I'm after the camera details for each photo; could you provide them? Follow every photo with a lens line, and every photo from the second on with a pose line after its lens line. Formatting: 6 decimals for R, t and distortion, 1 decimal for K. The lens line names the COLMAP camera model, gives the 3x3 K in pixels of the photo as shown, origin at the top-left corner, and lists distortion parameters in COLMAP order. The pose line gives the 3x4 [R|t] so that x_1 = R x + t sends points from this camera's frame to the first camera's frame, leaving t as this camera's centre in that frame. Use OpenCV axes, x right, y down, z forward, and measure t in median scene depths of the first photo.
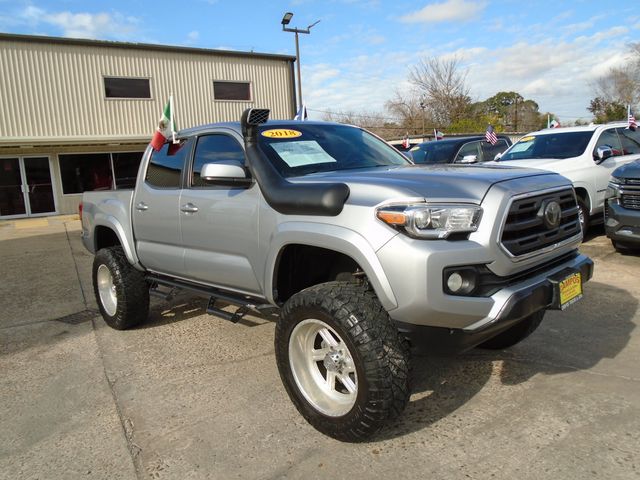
lens RADIAL K [[490.4, 0, 320.0], [0, 490.4, 240.0], [0, 0, 1]] dist [-0.010857, -0.002329]
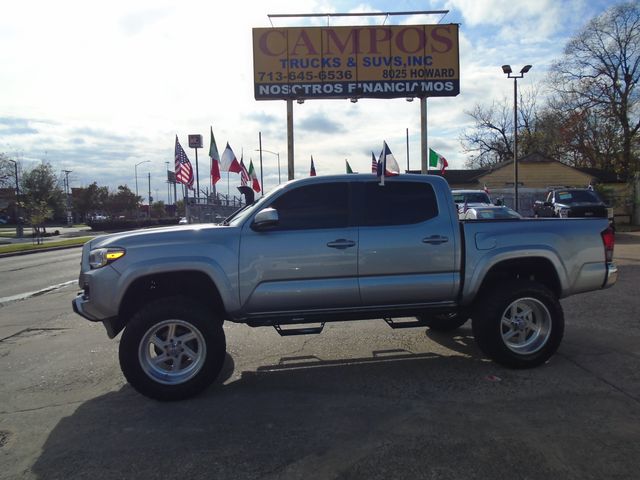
lens RADIAL K [[490.4, 0, 320.0], [0, 490.4, 240.0], [0, 0, 1]] dist [-0.010857, -0.002329]
pose [[-0.524268, 0.126675, -0.842078, 1.159287], [-0.057870, 0.981288, 0.183645, -0.379248], [0.849584, 0.145010, -0.507127, 1.970355]]
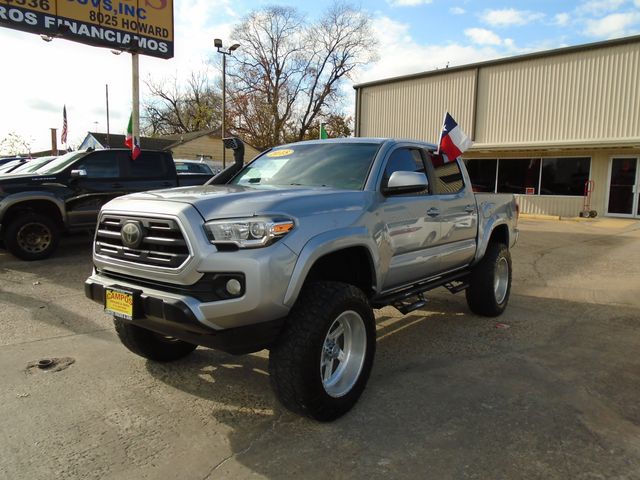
lens RADIAL K [[490.4, 0, 320.0], [0, 490.4, 240.0], [0, 0, 1]] dist [-0.010857, -0.002329]
pose [[0.177992, 0.180431, -0.967349, 1.204080], [-0.170068, 0.973894, 0.150359, -0.207491], [0.969224, 0.137752, 0.204030, 0.878946]]
